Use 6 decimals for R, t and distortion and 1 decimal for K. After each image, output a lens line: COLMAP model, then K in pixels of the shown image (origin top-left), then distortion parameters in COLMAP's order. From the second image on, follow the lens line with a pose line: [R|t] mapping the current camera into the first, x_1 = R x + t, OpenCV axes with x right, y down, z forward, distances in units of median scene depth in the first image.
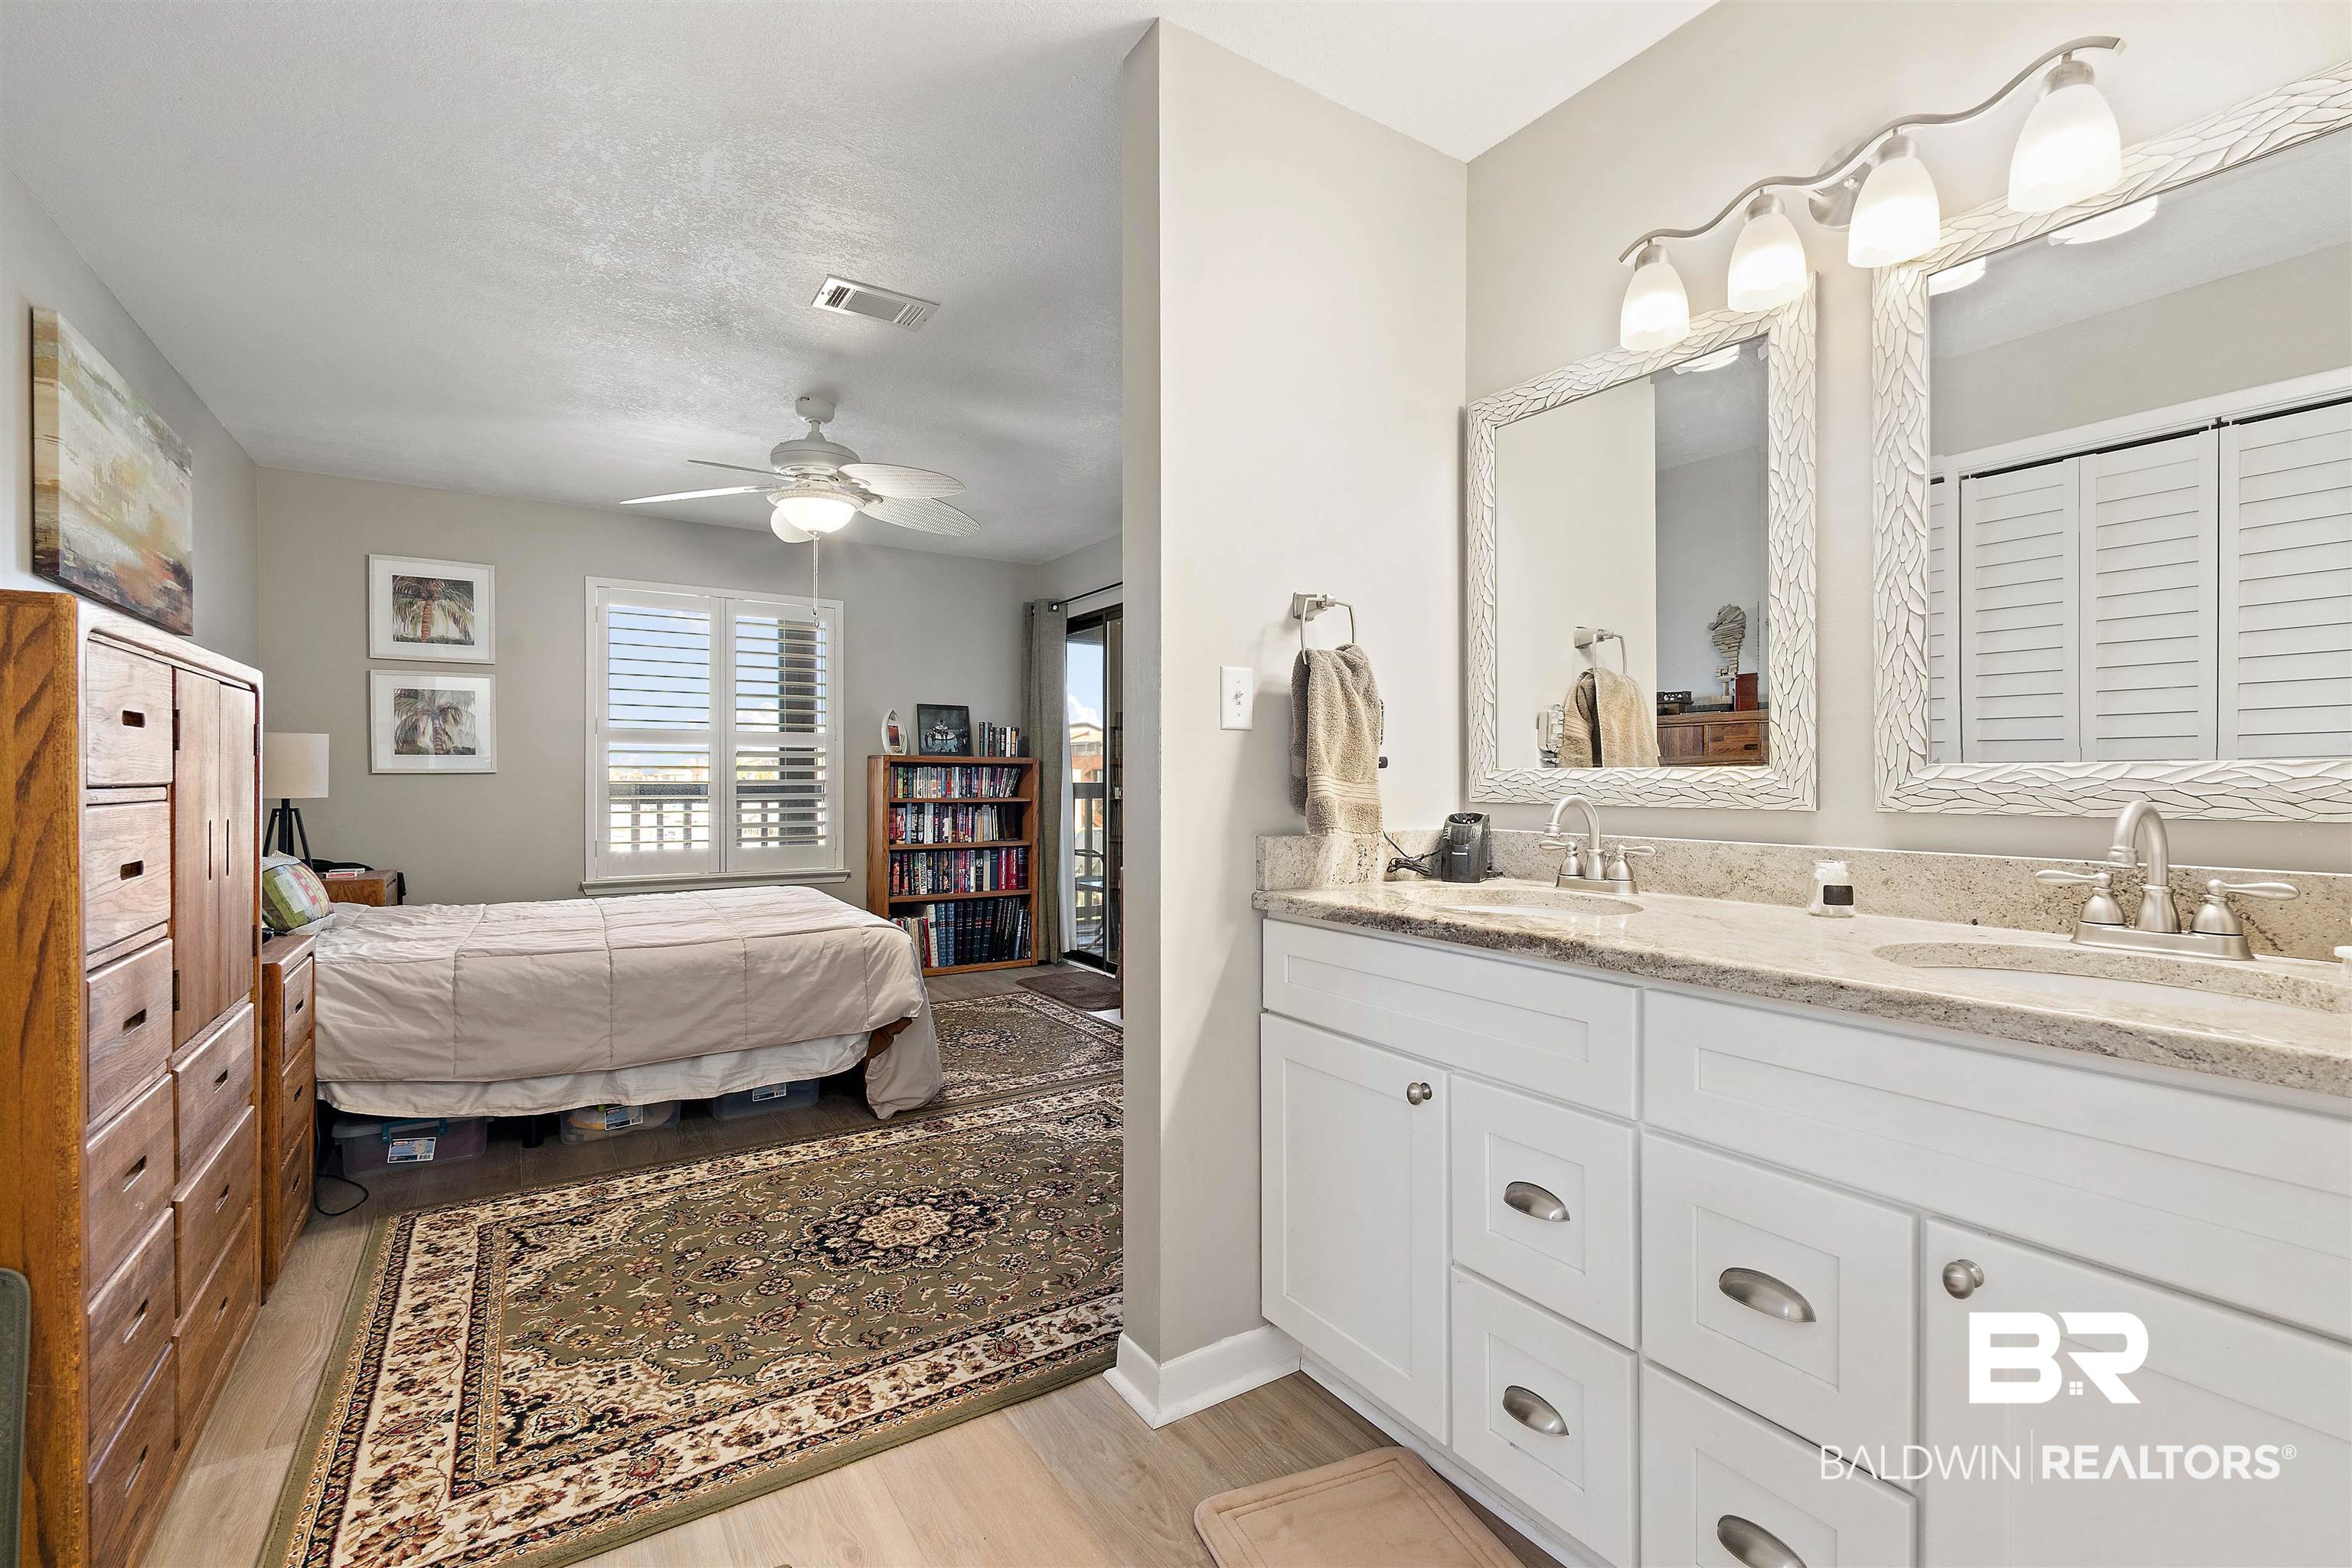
lens RADIAL K [[1026.3, 0, 1176.3], [0, 1026.3, 782.7], [0, 0, 1]] dist [-0.000616, -0.000266]
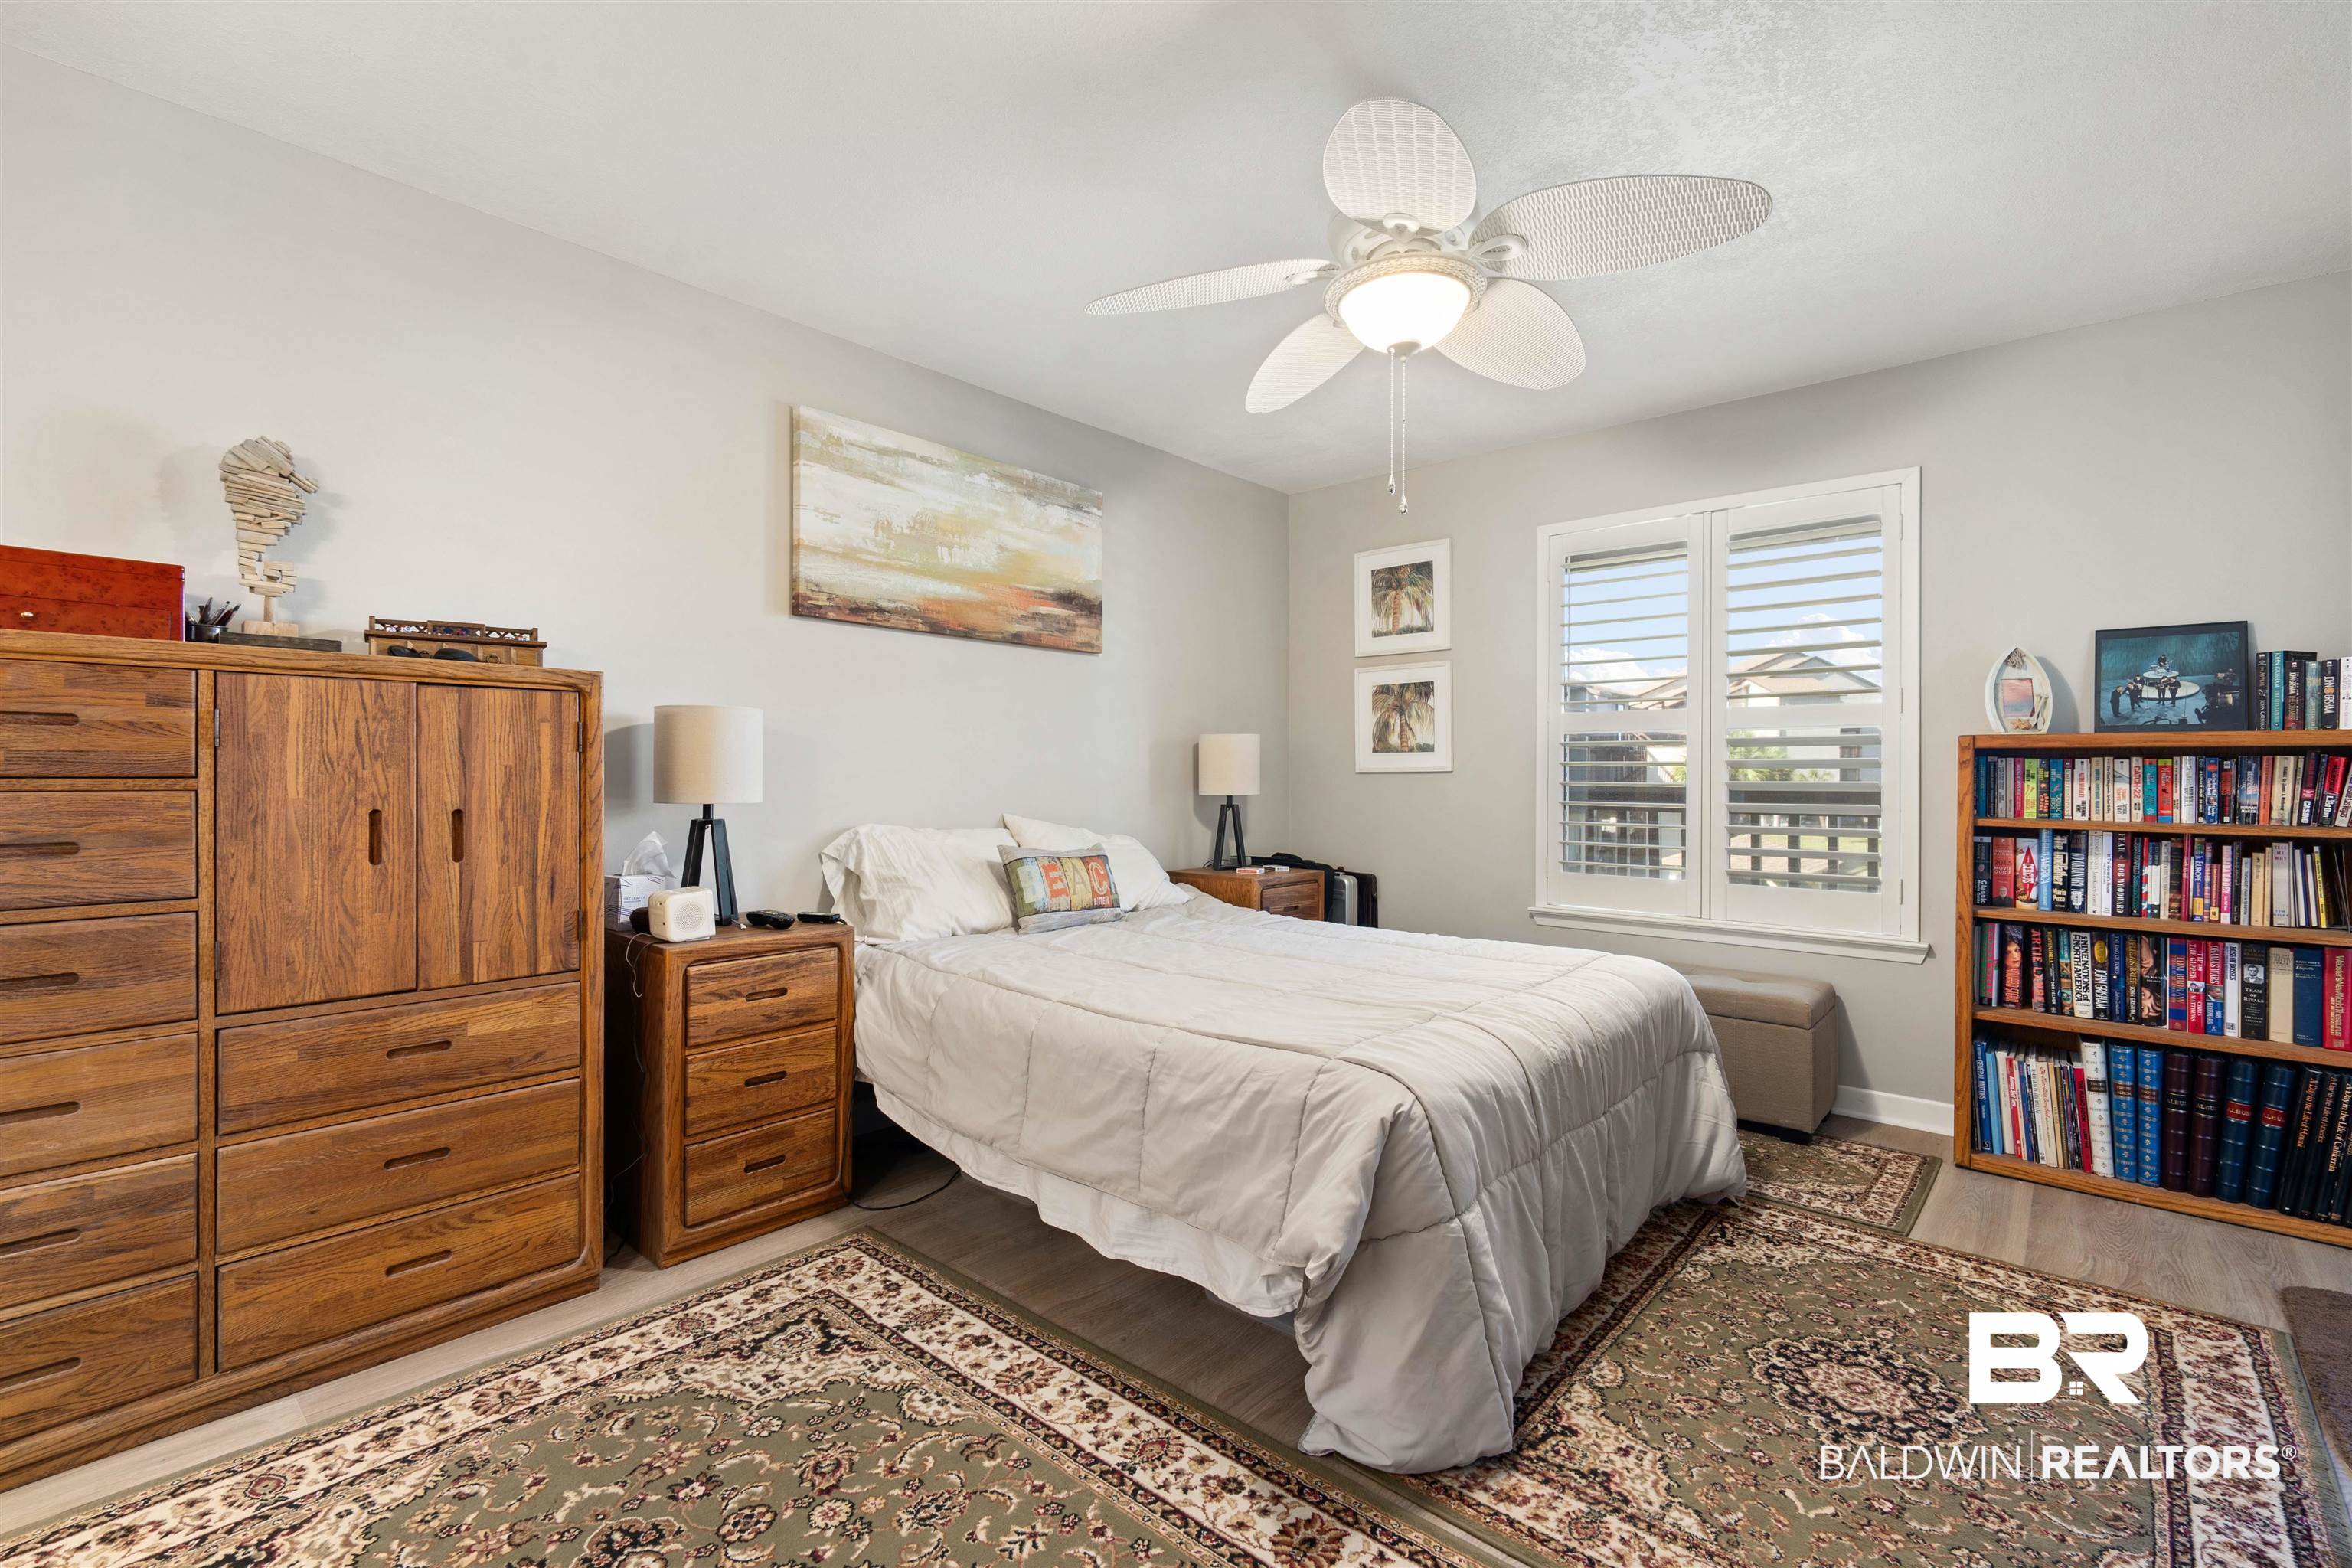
lens RADIAL K [[1026.3, 0, 1196.1], [0, 1026.3, 774.6], [0, 0, 1]] dist [-0.000616, -0.000266]
pose [[0.278272, -0.001241, -0.960501, 0.183011], [-0.009288, 0.999949, -0.003983, -0.002235], [0.960457, 0.010030, 0.278246, 0.796418]]
